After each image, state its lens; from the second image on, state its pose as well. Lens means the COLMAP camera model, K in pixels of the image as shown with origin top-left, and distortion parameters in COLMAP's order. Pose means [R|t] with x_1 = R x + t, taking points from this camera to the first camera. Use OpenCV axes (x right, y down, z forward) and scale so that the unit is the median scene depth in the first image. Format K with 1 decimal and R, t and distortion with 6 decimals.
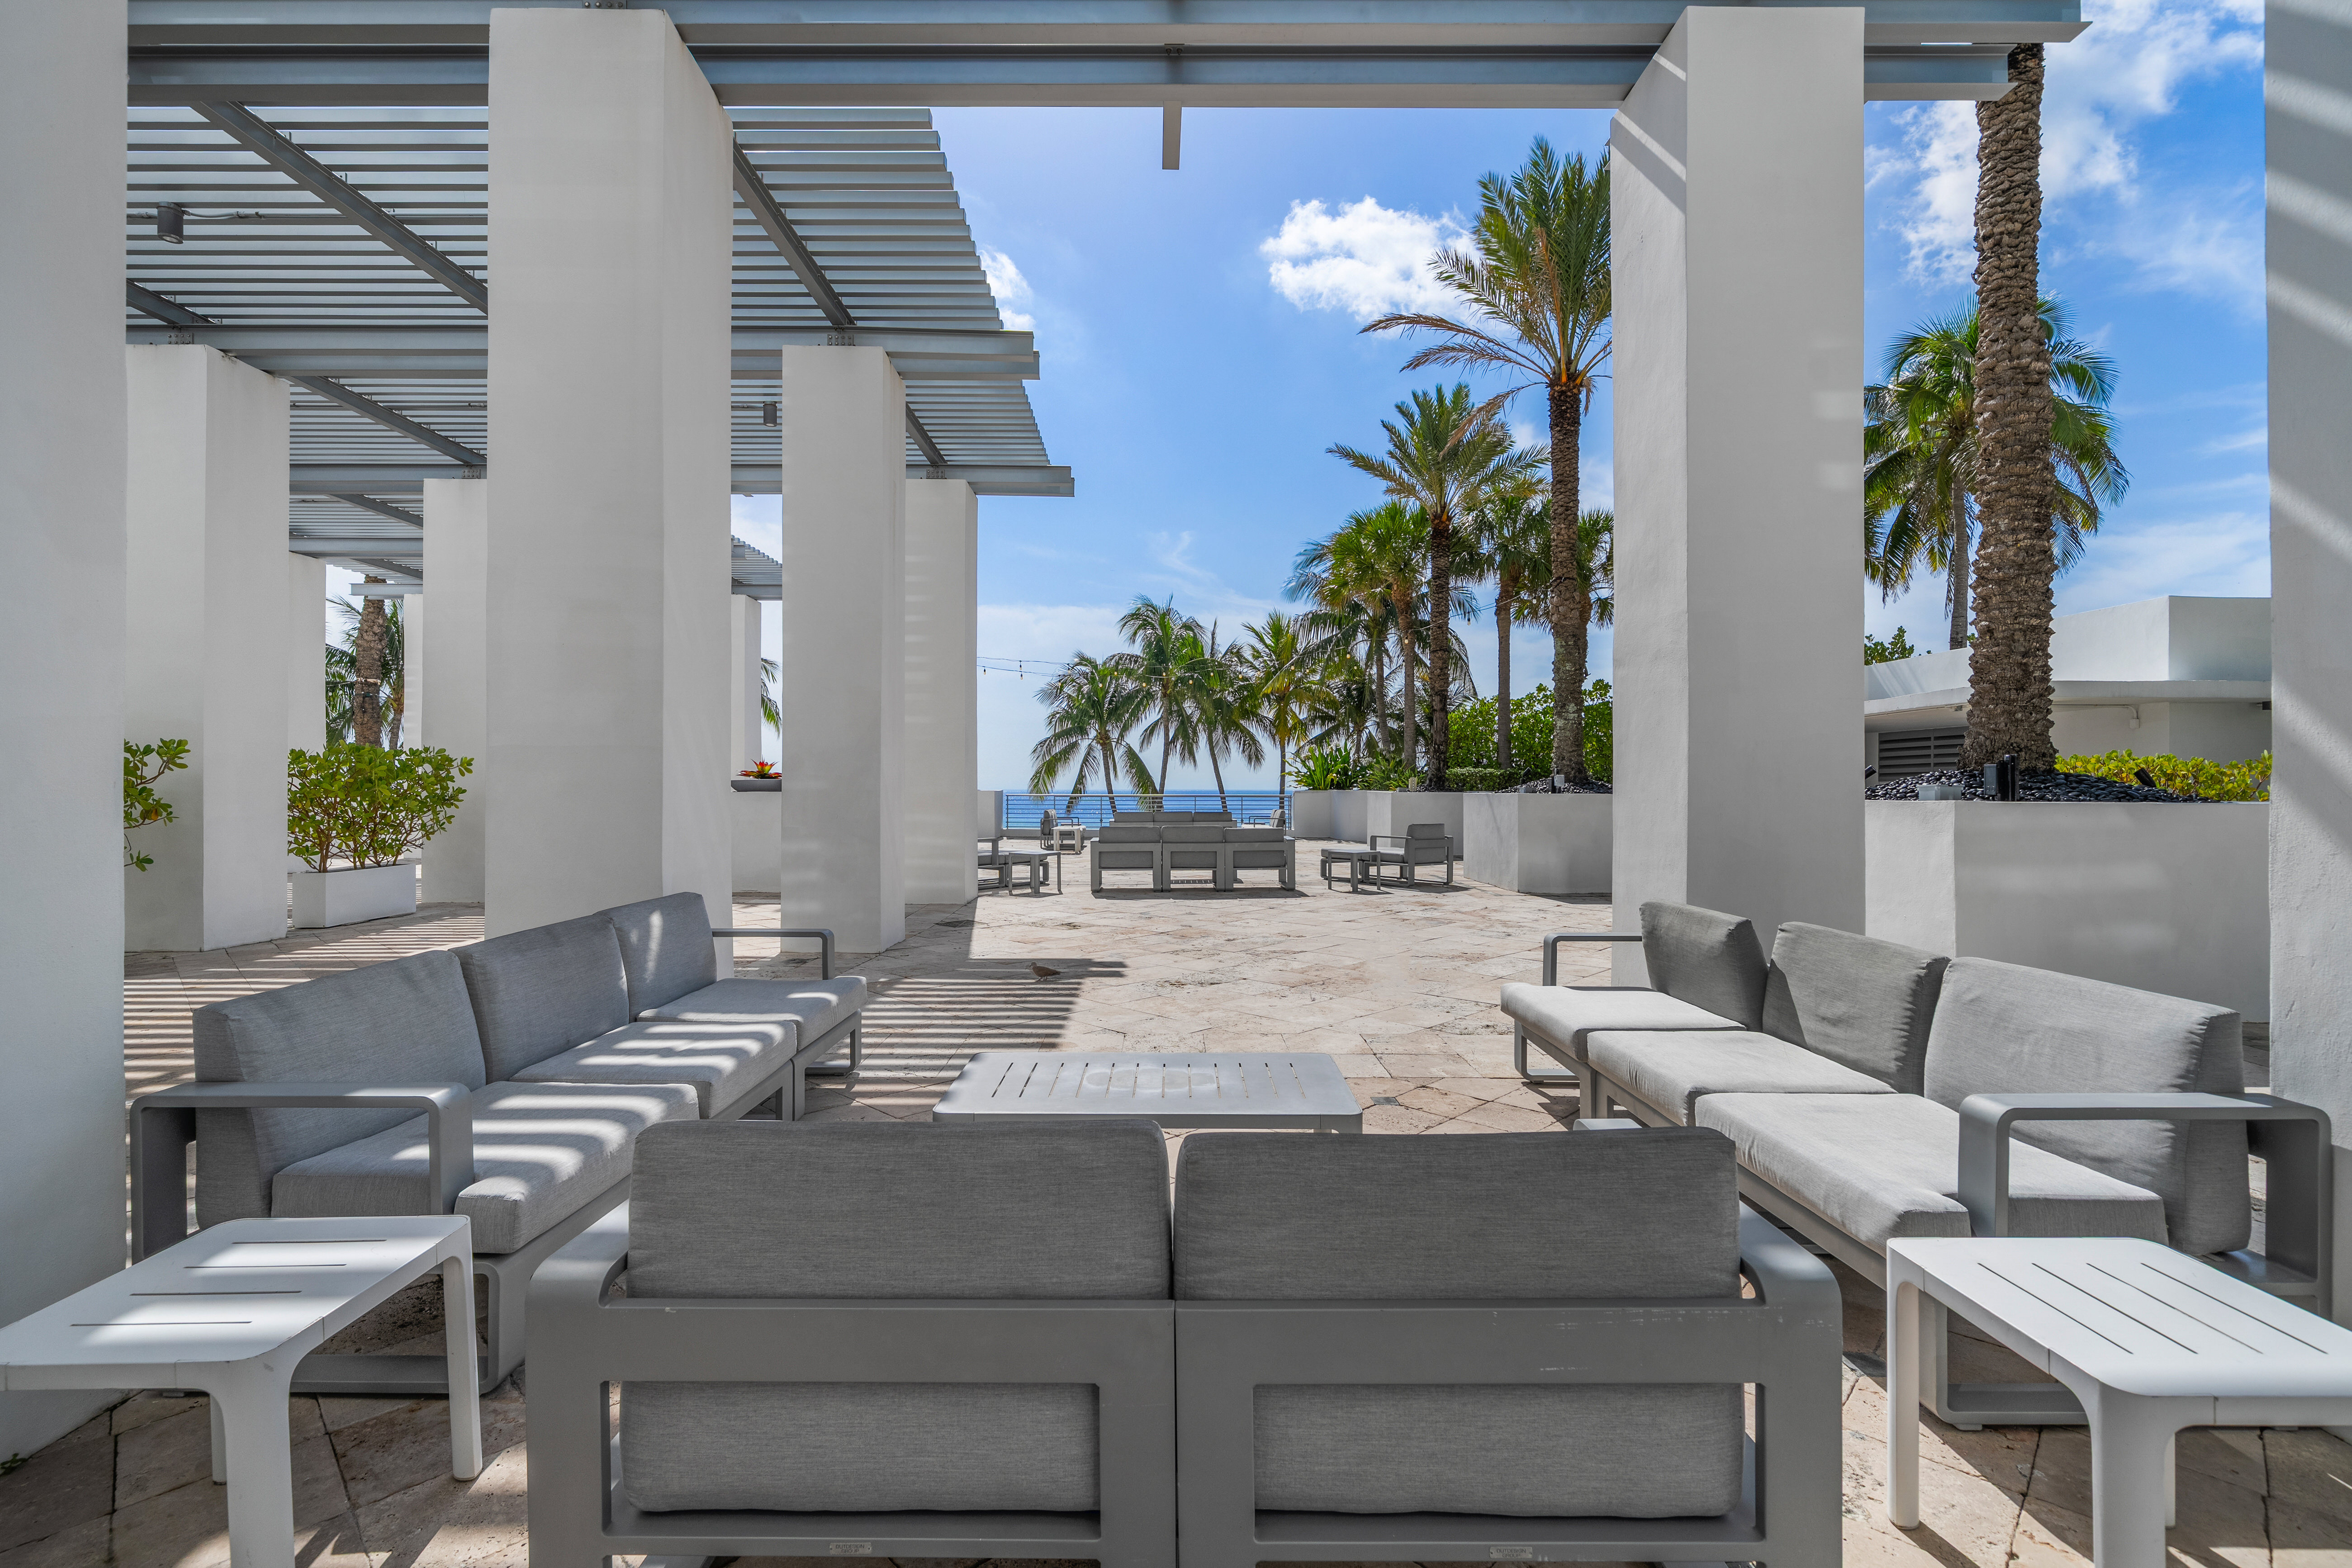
lens RADIAL K [[969.1, 0, 1182.7], [0, 969.1, 784.4], [0, 0, 1]] dist [-0.000270, 0.002007]
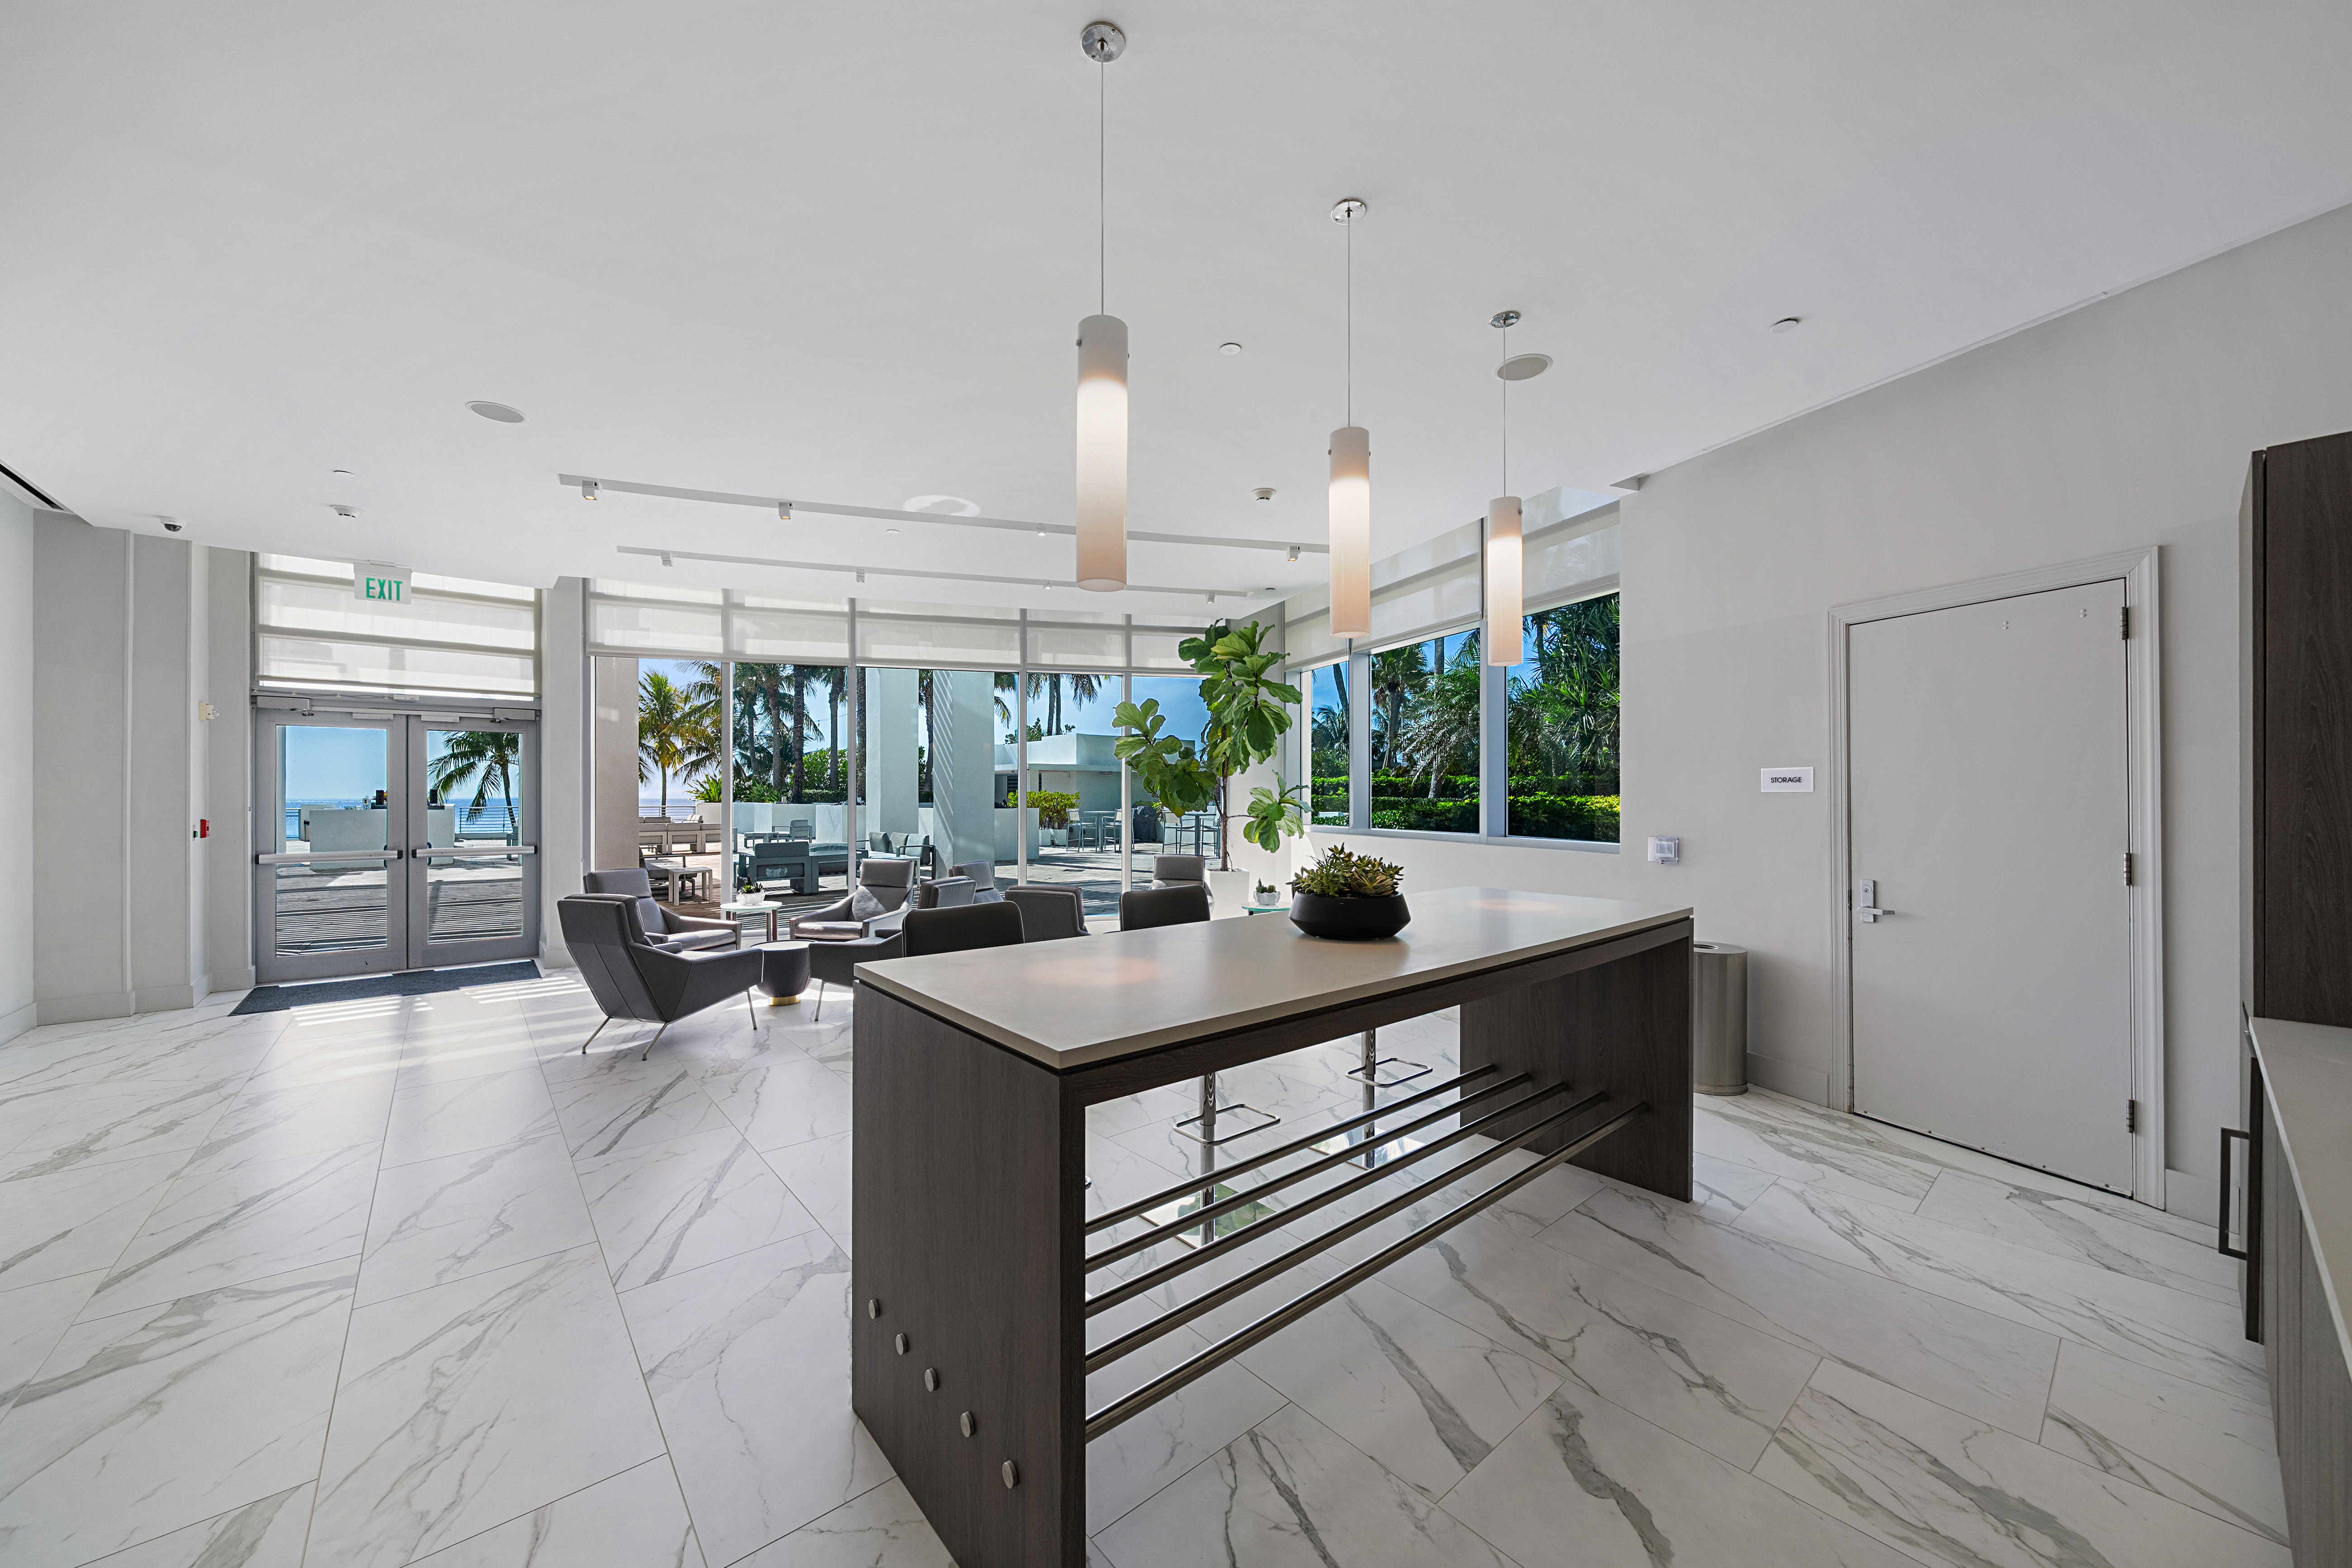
lens RADIAL K [[877.4, 0, 1182.1], [0, 877.4, 791.0], [0, 0, 1]] dist [0.000096, -0.000677]
pose [[0.758483, 0.004379, 0.651678, -0.155883], [-0.003602, 0.999990, -0.002527, -0.008034], [-0.651683, -0.000431, 0.758491, -0.425152]]
